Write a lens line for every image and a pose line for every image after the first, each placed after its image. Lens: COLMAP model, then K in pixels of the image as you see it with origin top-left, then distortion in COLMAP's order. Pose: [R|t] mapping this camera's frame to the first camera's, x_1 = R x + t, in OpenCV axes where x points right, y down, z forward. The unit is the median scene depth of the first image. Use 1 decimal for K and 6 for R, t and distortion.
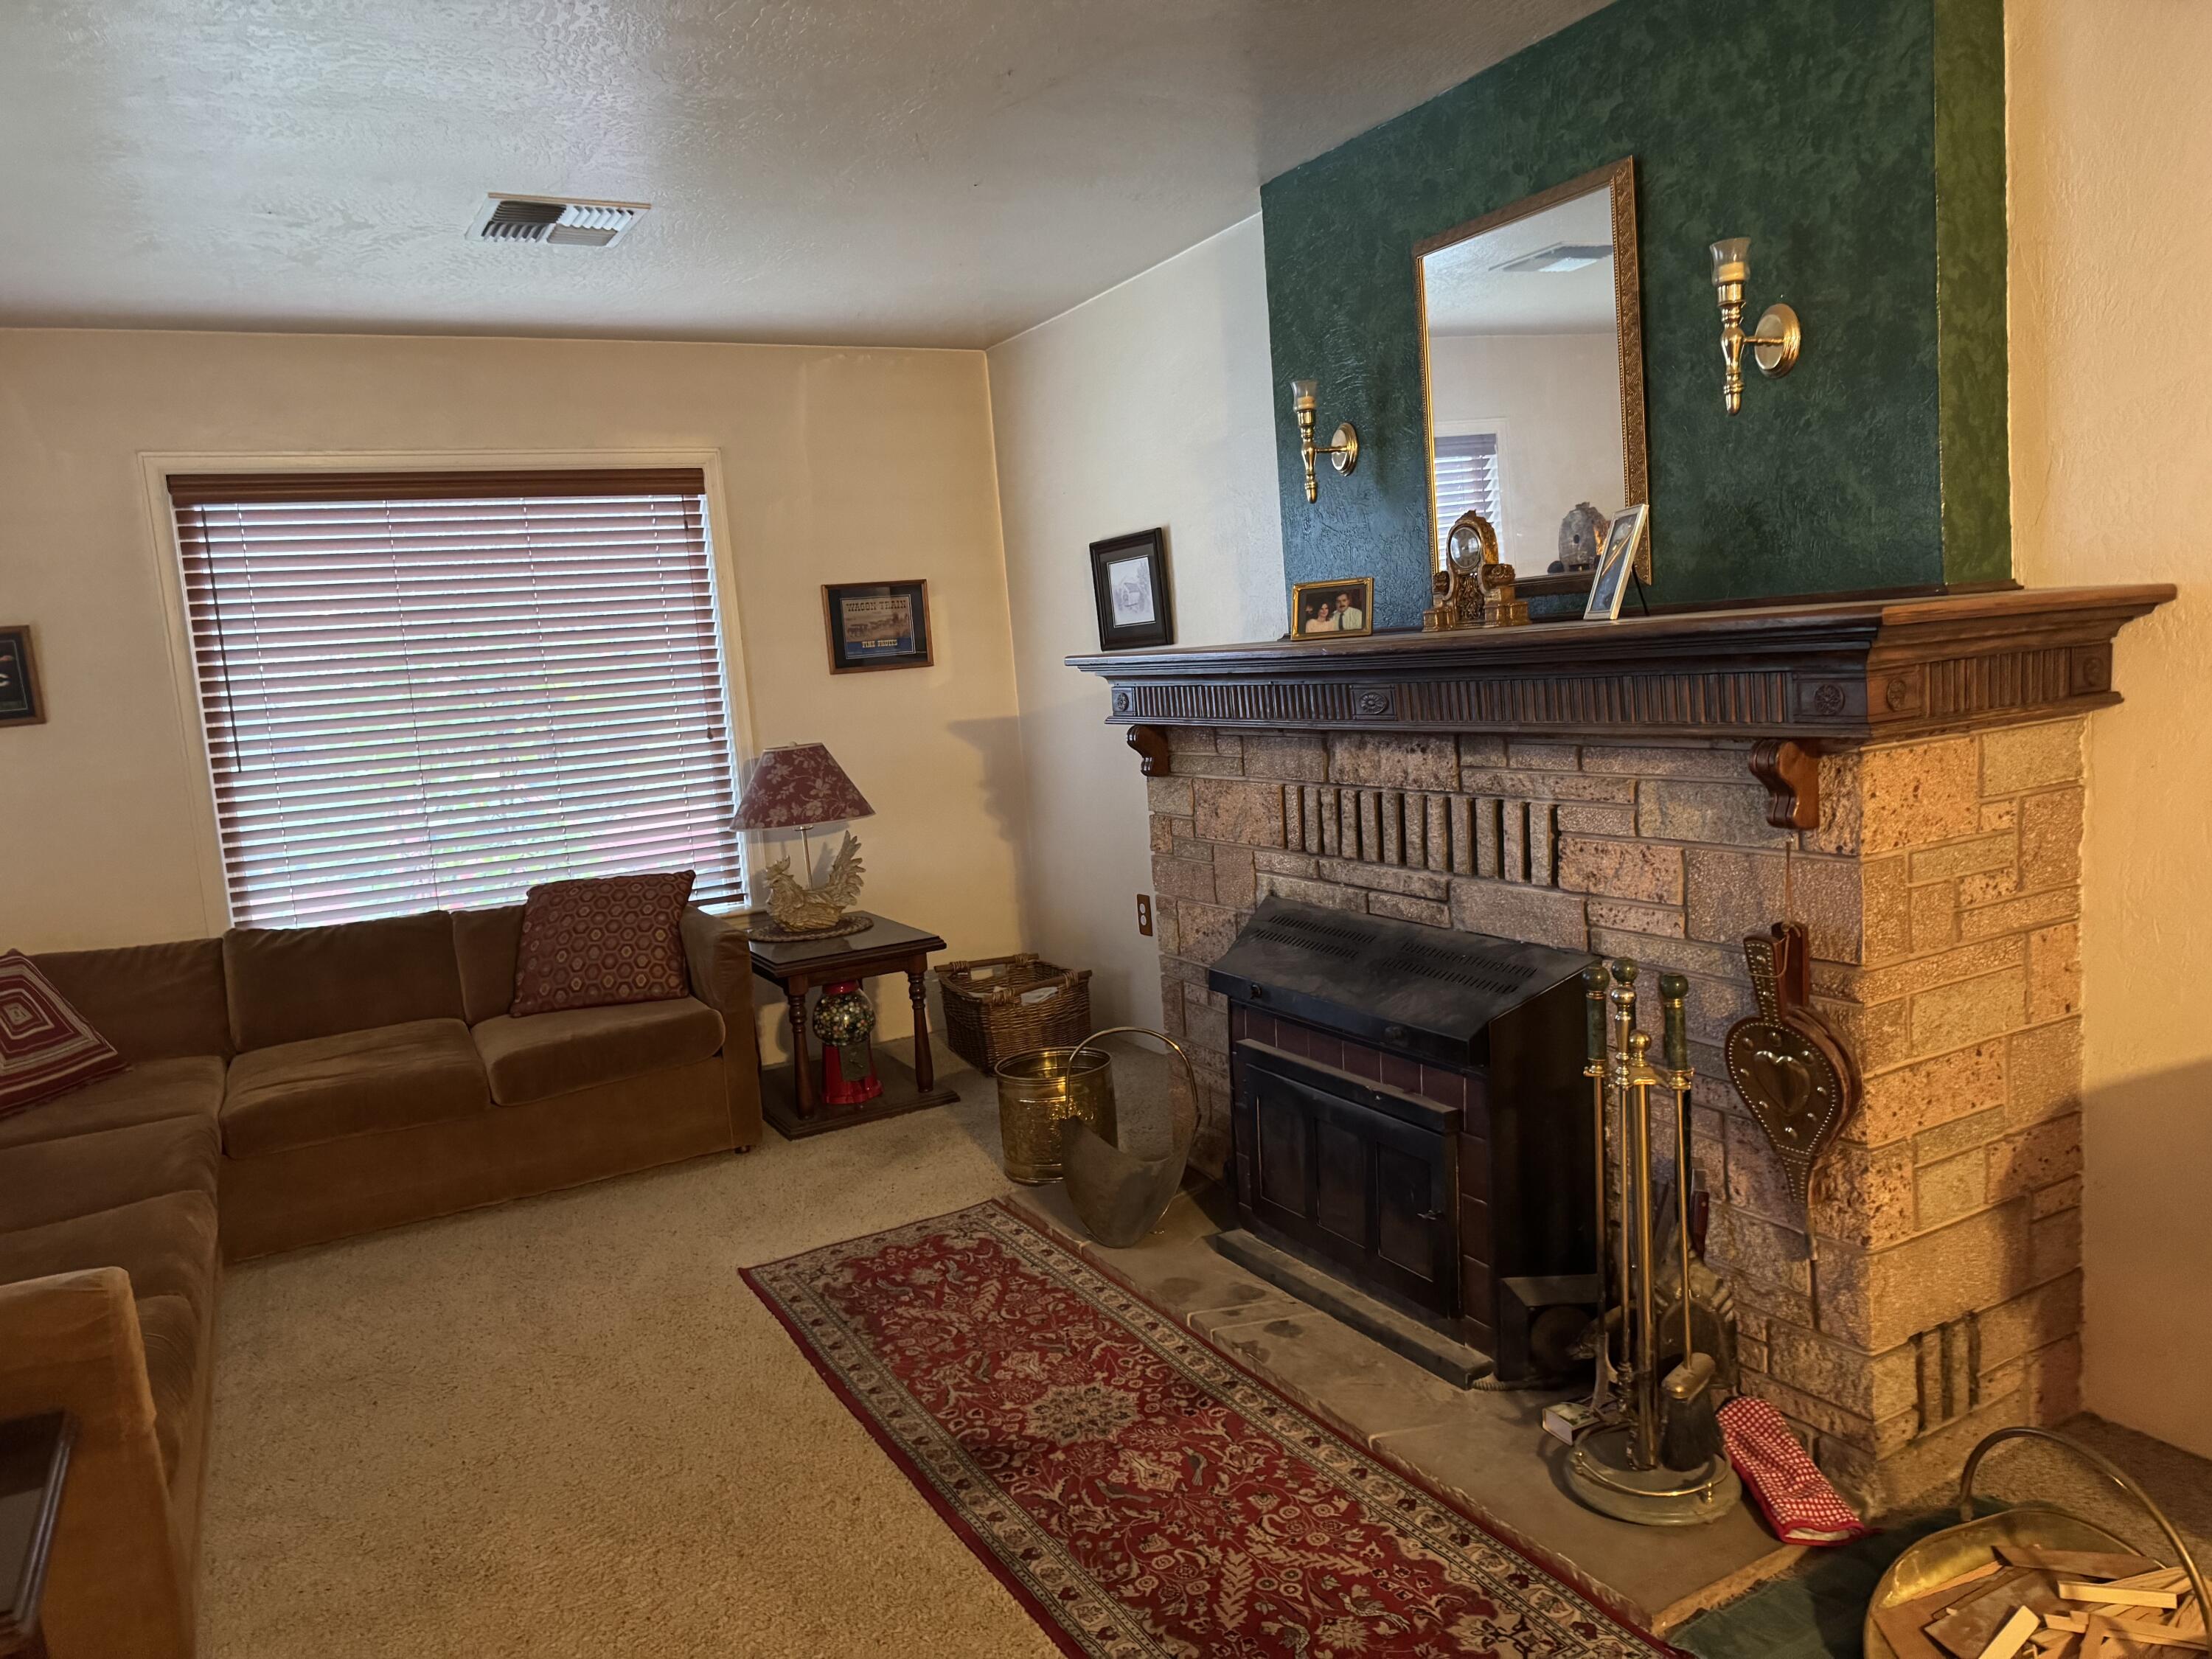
lens RADIAL K [[1544.9, 0, 1108.2], [0, 1544.9, 837.2], [0, 0, 1]] dist [0.101155, -0.152828]
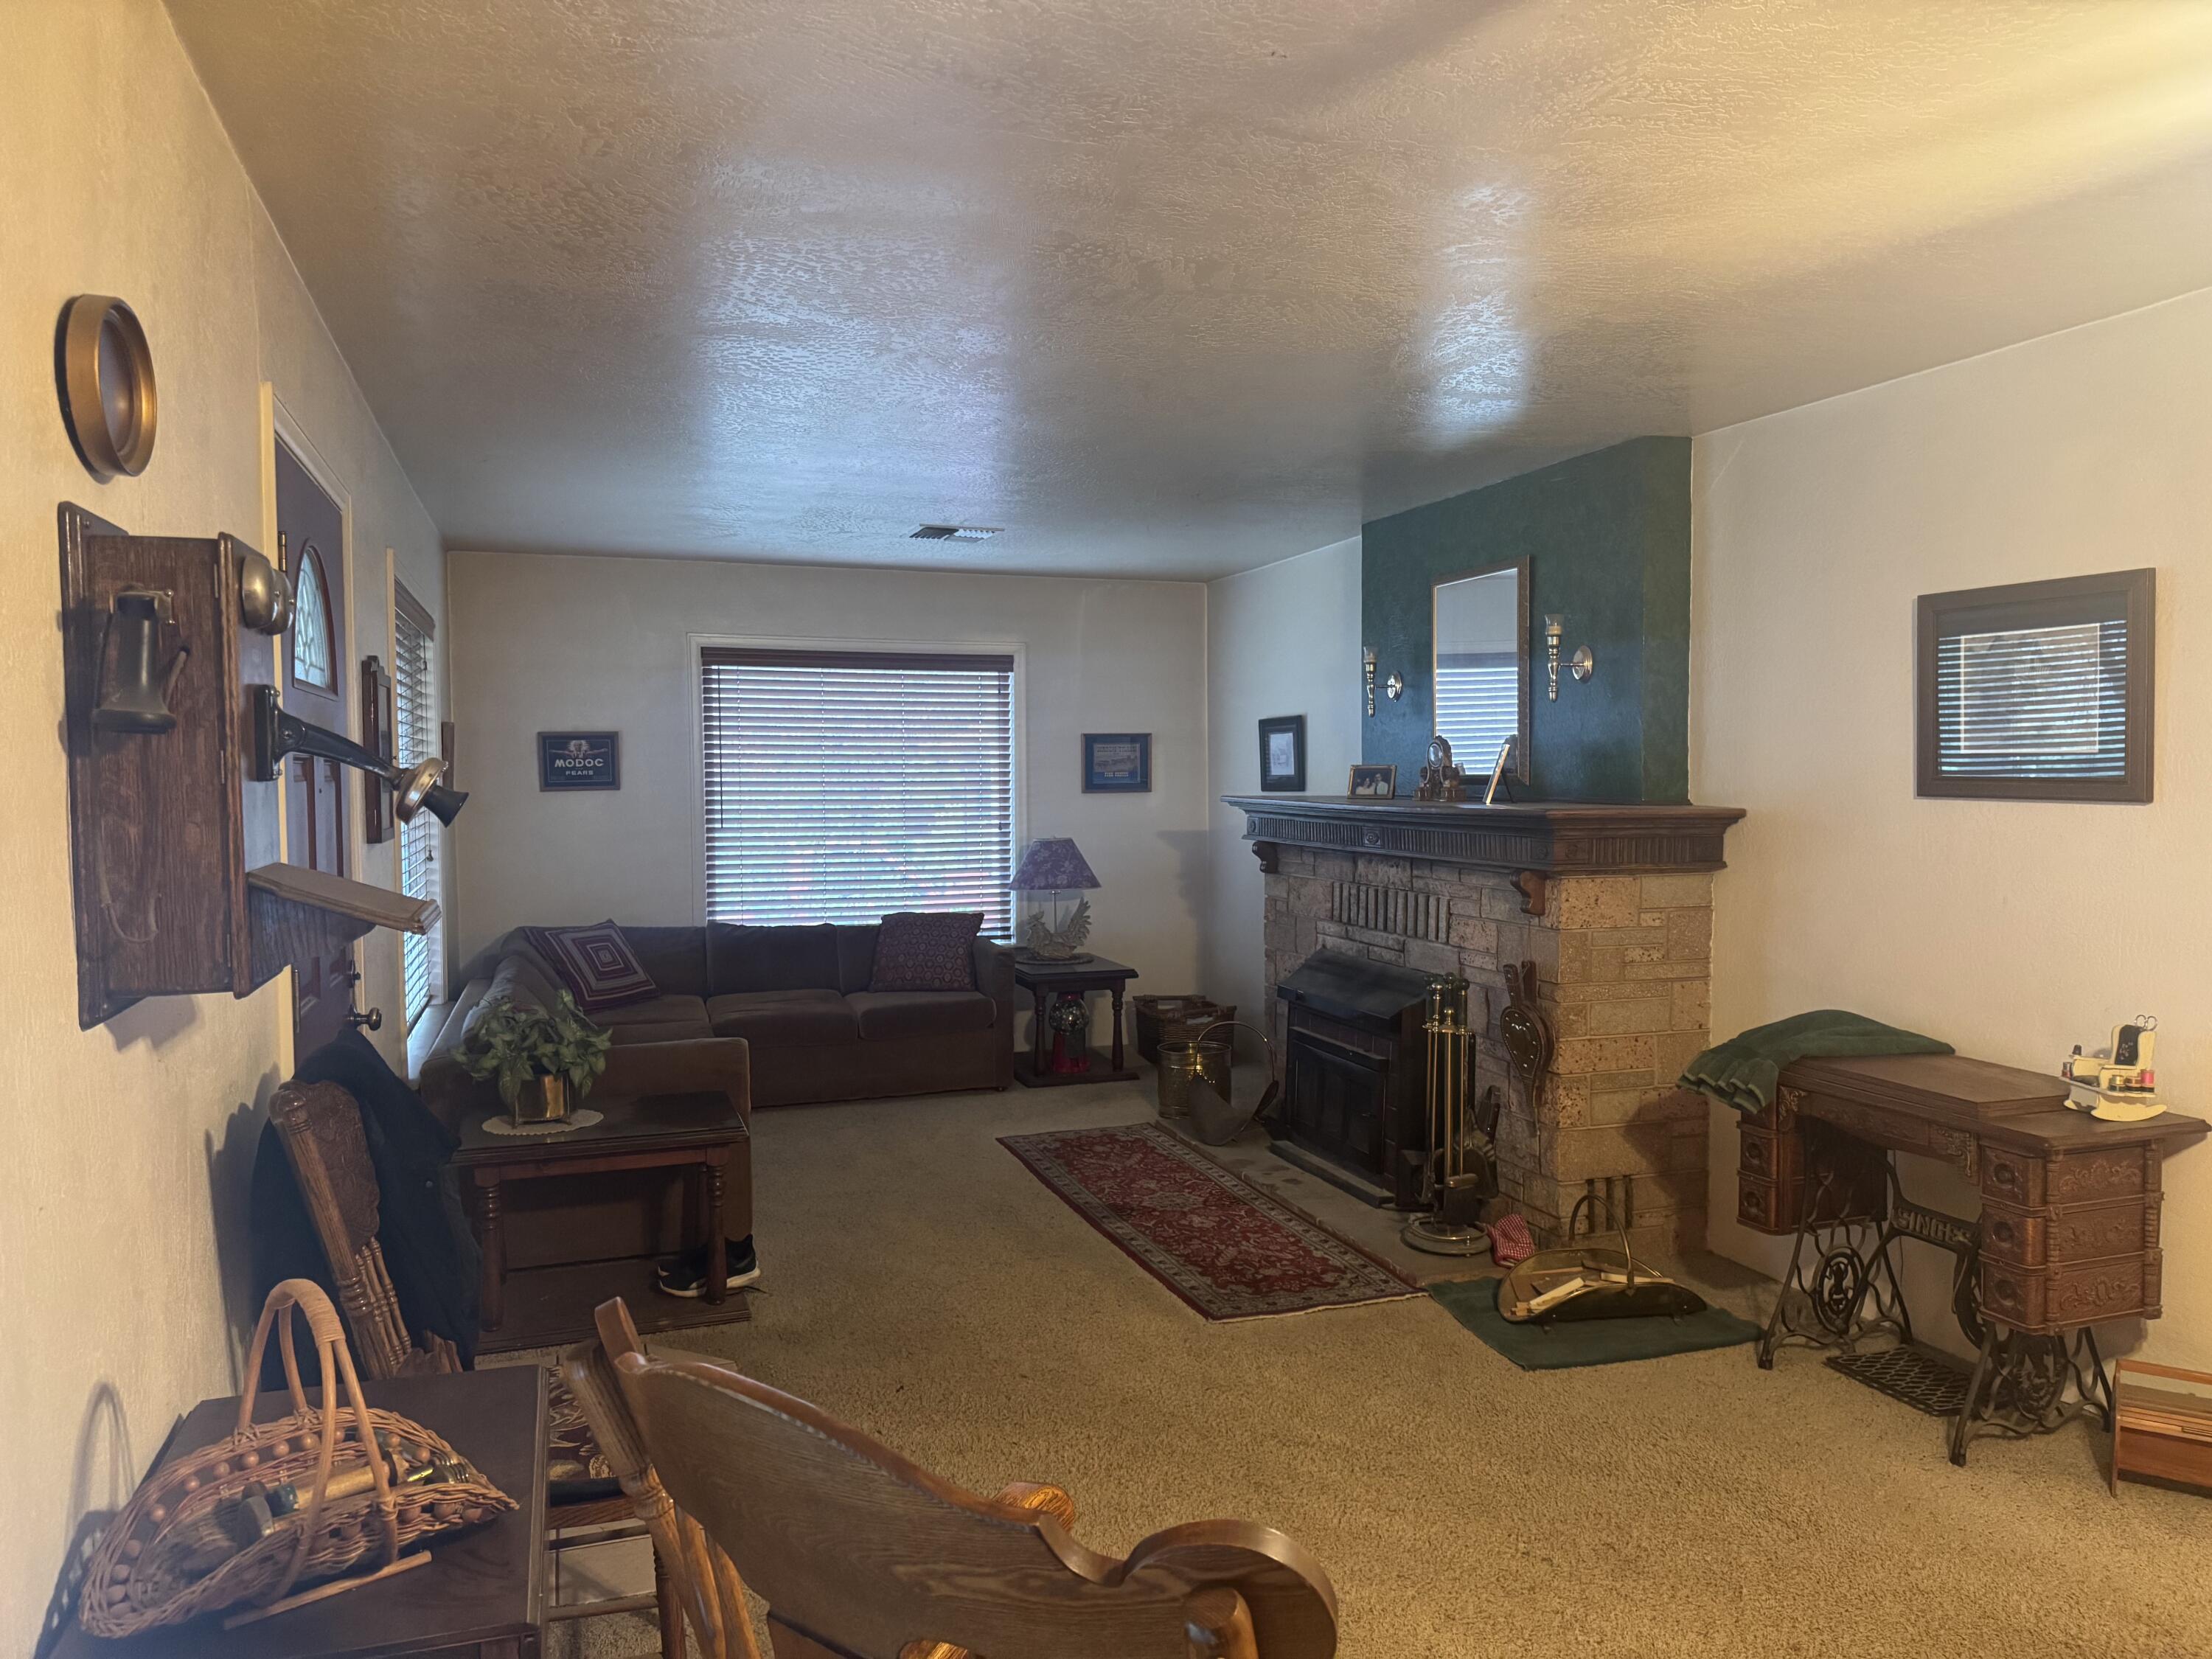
lens RADIAL K [[1544.9, 0, 1108.2], [0, 1544.9, 837.2], [0, 0, 1]] dist [0.101155, -0.152828]
pose [[0.983707, 0.078152, -0.161904, 0.144647], [-0.089705, 0.993825, -0.065312, 0.051524], [0.155800, 0.078772, 0.984643, -0.733304]]
